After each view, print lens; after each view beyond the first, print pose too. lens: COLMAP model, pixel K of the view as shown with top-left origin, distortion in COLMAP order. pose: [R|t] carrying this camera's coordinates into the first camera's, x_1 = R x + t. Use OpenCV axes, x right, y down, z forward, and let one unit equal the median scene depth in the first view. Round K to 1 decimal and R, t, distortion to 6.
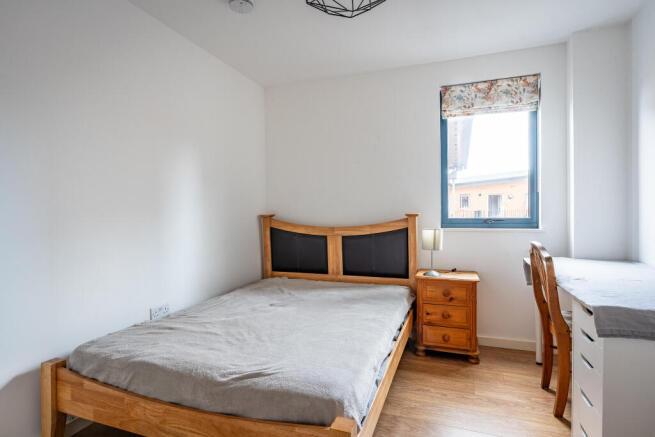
lens RADIAL K [[352.5, 0, 324.6], [0, 352.5, 213.6], [0, 0, 1]] dist [-0.000821, 0.001381]
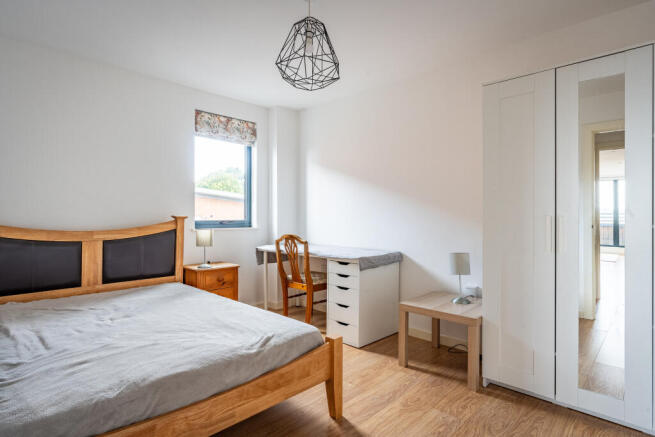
lens RADIAL K [[352.5, 0, 323.1], [0, 352.5, 216.3], [0, 0, 1]] dist [-0.000821, 0.001381]
pose [[0.396120, 0.009718, 0.918148, -0.594376], [-0.001258, 0.999949, -0.010041, 0.010730], [-0.918198, 0.002822, 0.396111, 0.138811]]
